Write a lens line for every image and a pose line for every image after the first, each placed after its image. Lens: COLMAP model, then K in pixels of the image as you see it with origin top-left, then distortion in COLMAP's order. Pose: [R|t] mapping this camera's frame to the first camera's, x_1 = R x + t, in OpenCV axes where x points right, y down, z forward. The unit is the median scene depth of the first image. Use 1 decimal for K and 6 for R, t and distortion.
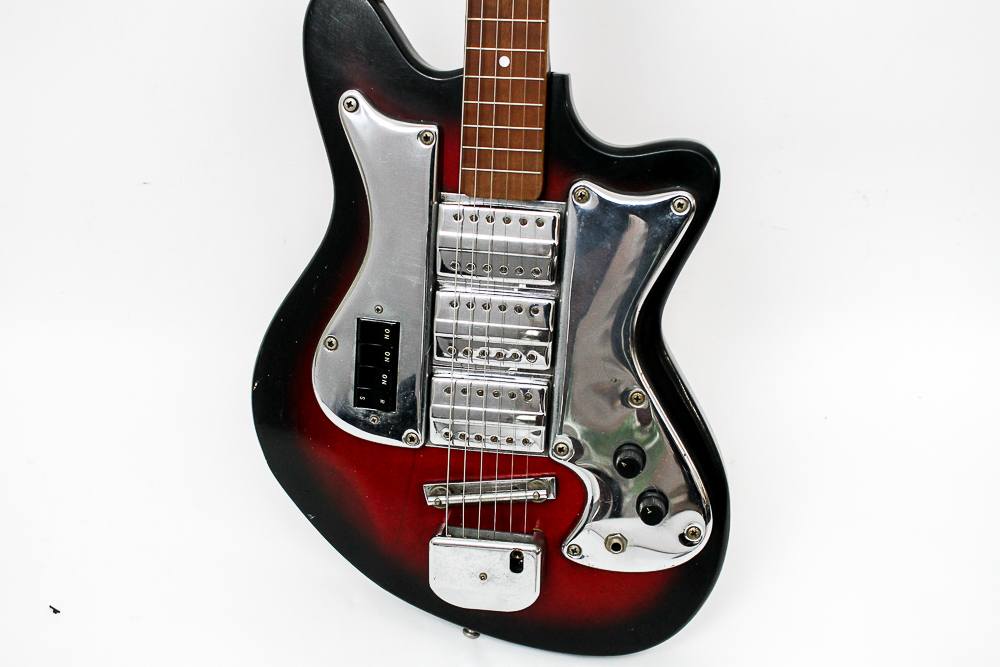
lens RADIAL K [[1117.0, 0, 500.0], [0, 1117.0, 333.5], [0, 0, 1]] dist [-0.113359, 0.018395]
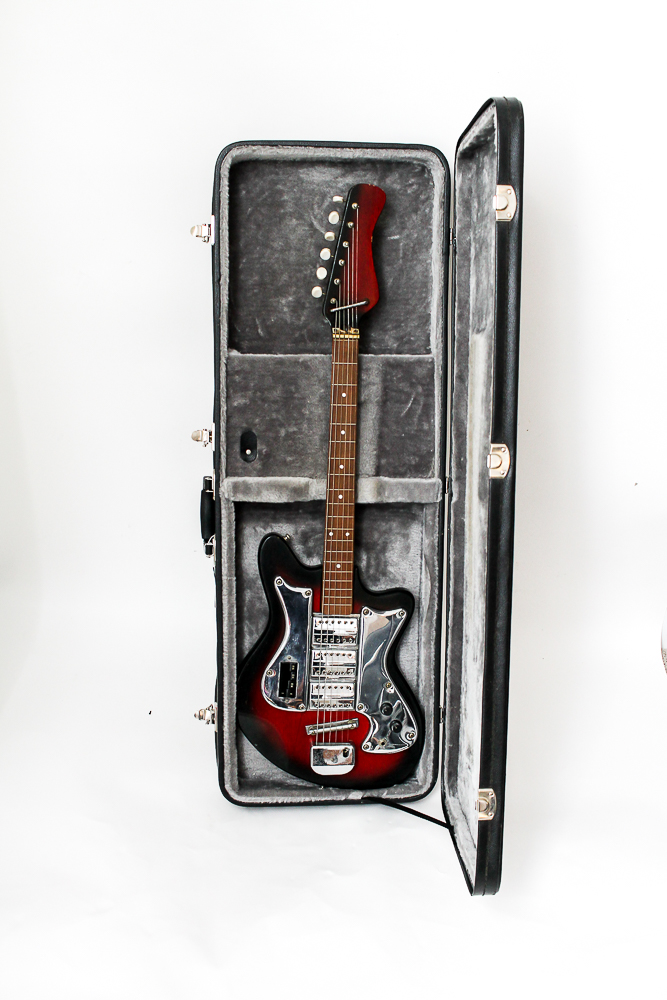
lens RADIAL K [[1117.0, 0, 355.4], [0, 1117.0, 499.5], [0, 0, 1]] dist [-0.113359, 0.018395]
pose [[0.968293, -0.034404, 0.247436, -0.584877], [0.065911, 0.990559, -0.120203, -0.065667], [-0.240964, 0.132700, 0.961419, -1.566120]]
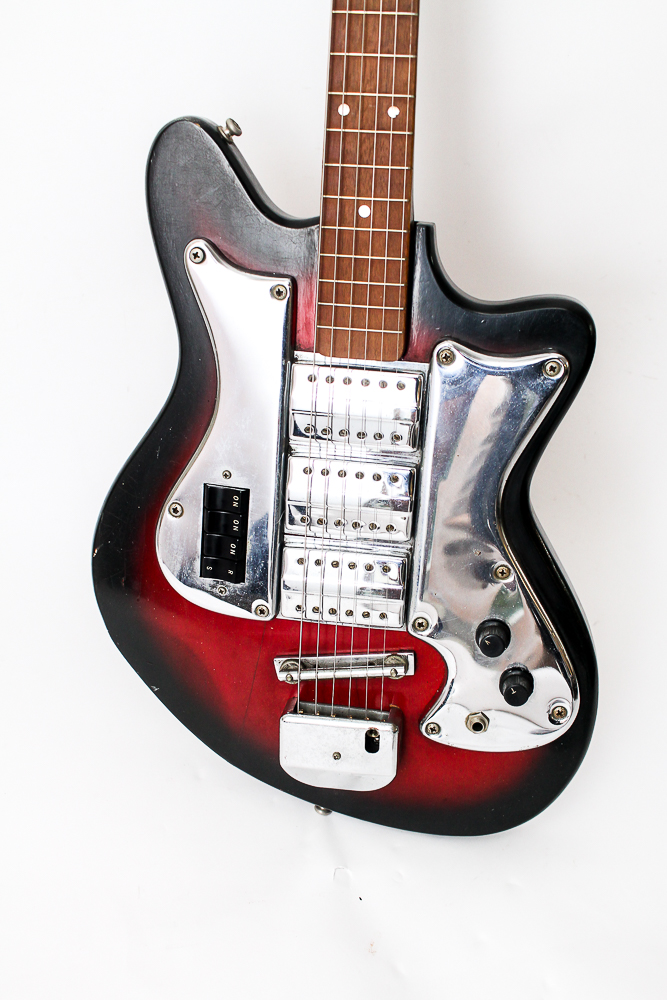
lens RADIAL K [[1117.0, 0, 355.4], [0, 1117.0, 499.5], [0, 0, 1]] dist [-0.113359, 0.018395]
pose [[0.999952, 0.006970, 0.006925, -0.007455], [-0.007275, 0.998955, 0.045126, -0.043773], [-0.006603, -0.045175, 0.998957, 0.064814]]
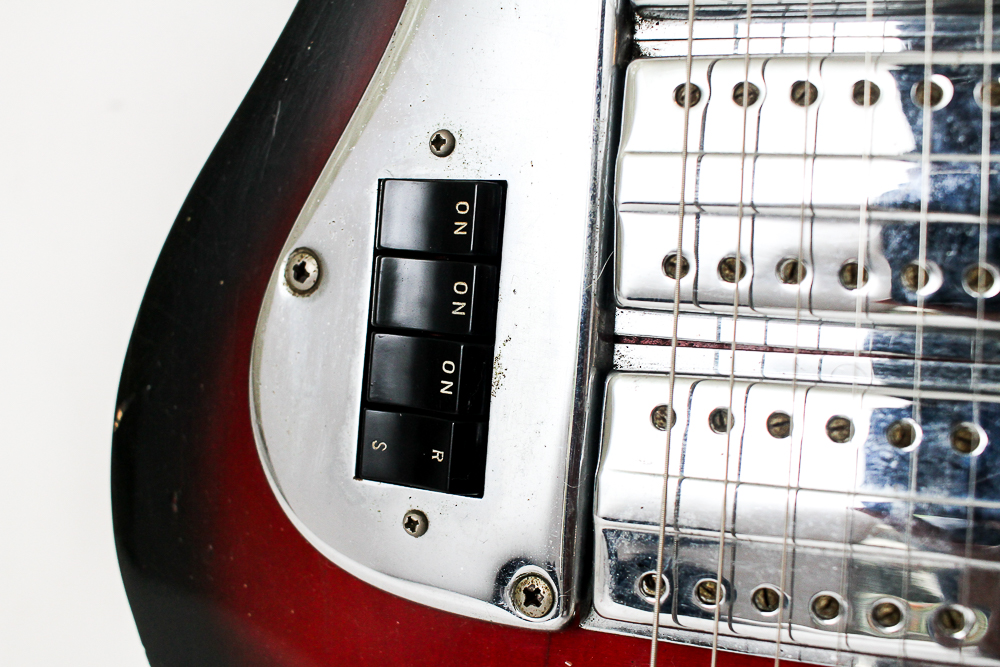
lens RADIAL K [[1117.0, 0, 500.0], [0, 1117.0, 333.5], [0, 0, 1]] dist [-0.113359, 0.018395]
pose [[0.967622, 0.009656, -0.252220, -0.015534], [-0.076418, 0.963577, -0.256281, 0.105336], [0.240558, 0.267257, 0.933116, 0.726764]]
